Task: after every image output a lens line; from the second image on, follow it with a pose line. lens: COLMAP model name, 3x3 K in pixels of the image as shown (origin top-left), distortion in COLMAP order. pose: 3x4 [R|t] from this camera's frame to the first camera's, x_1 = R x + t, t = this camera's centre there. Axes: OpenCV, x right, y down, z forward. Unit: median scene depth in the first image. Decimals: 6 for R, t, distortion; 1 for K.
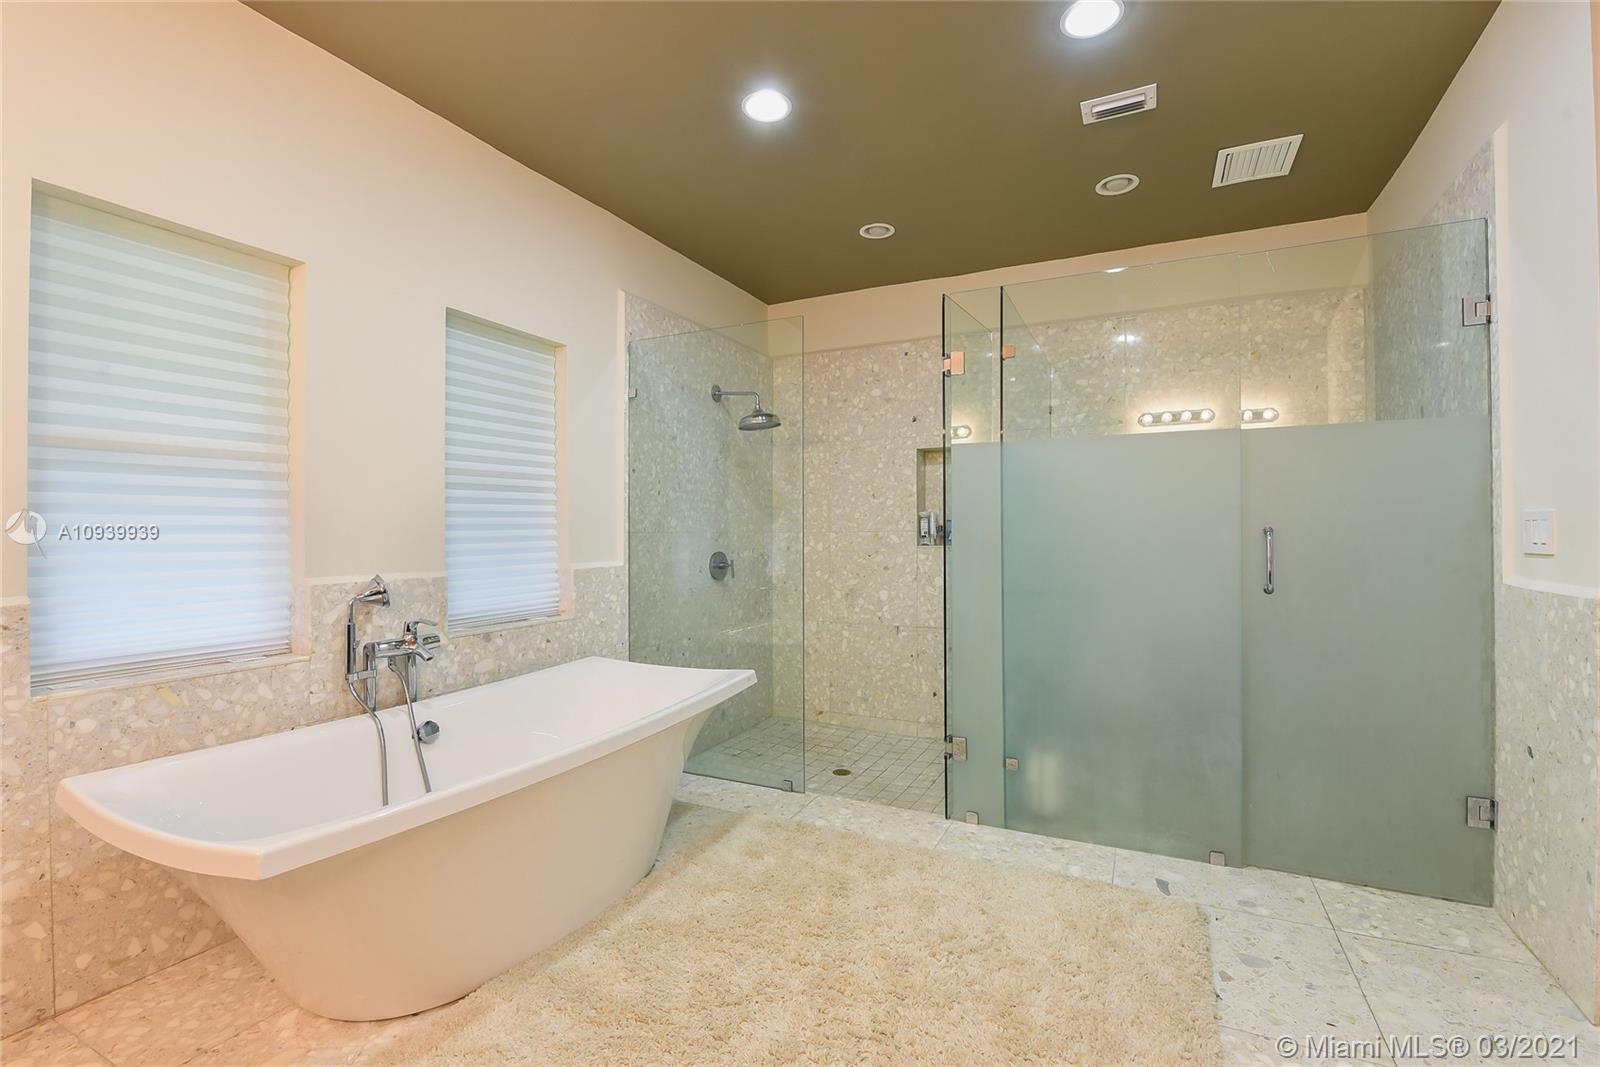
lens RADIAL K [[714.6, 0, 797.2], [0, 714.6, 533.9], [0, 0, 1]] dist [-0.005458, -0.000993]
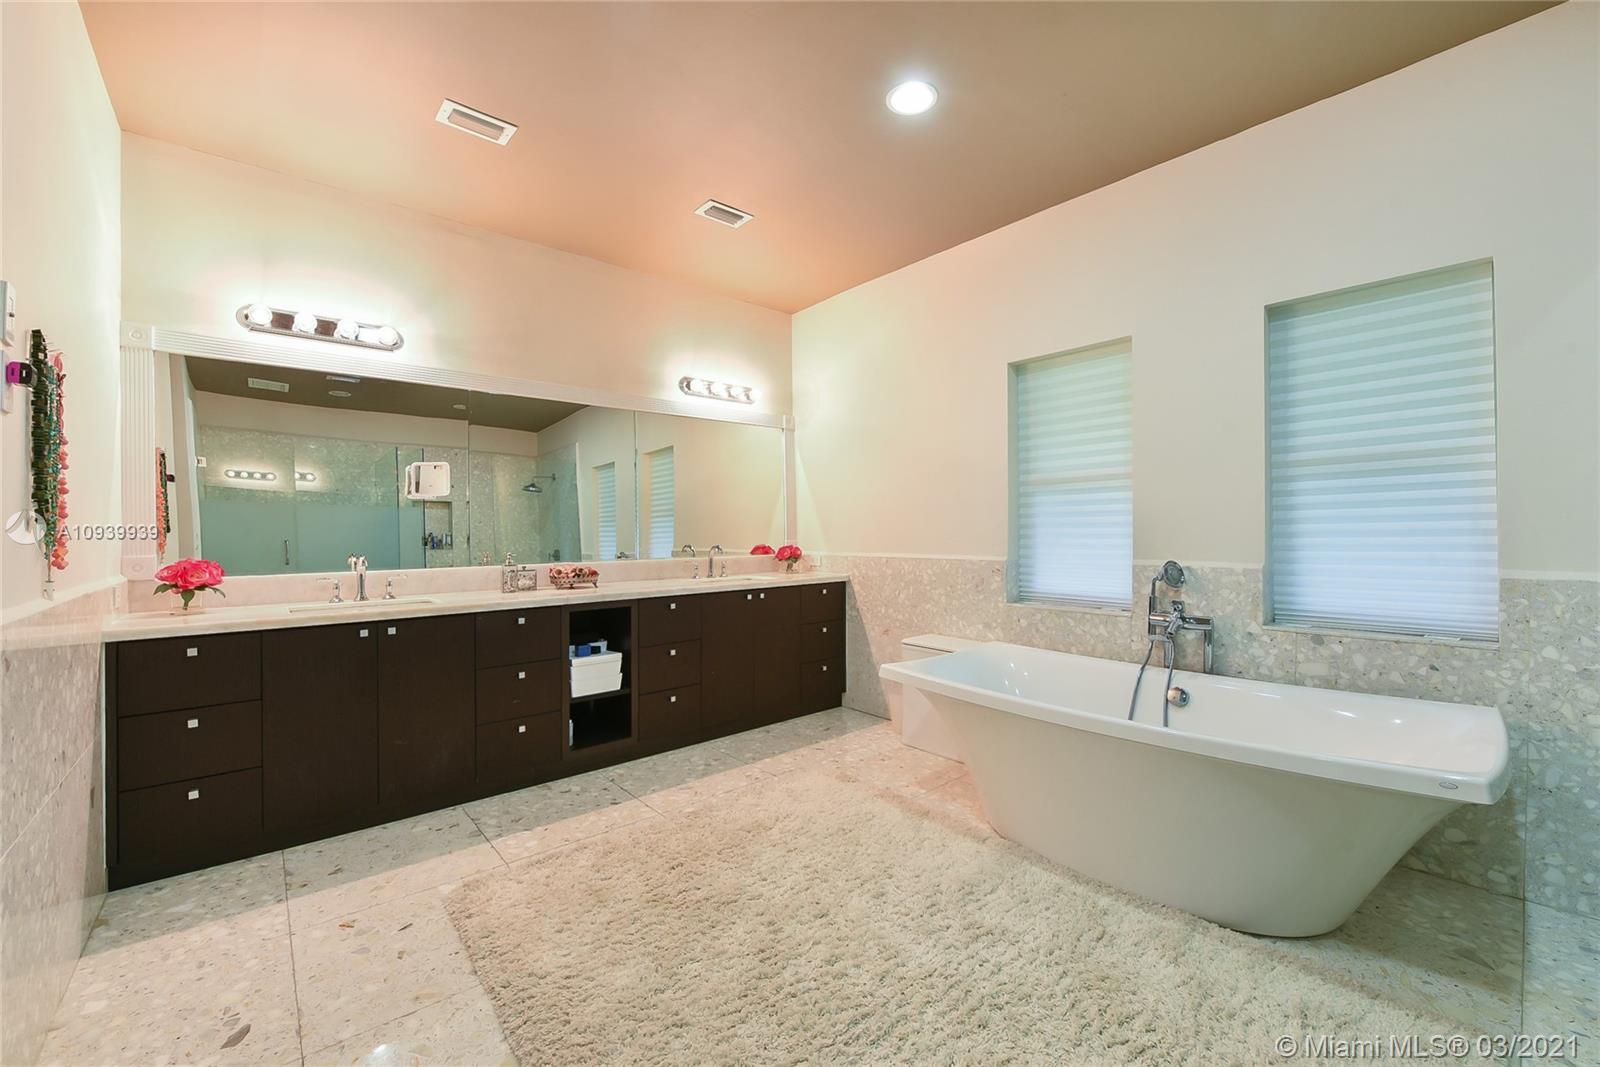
lens RADIAL K [[633.7, 0, 804.8], [0, 633.7, 534.8], [0, 0, 1]] dist [-0.016926, -0.000538]
pose [[-0.378587, 0.020288, -0.925343, 0.635798], [0.012264, 0.999782, 0.016902, -0.014149], [0.925484, -0.004949, -0.378754, 0.777481]]
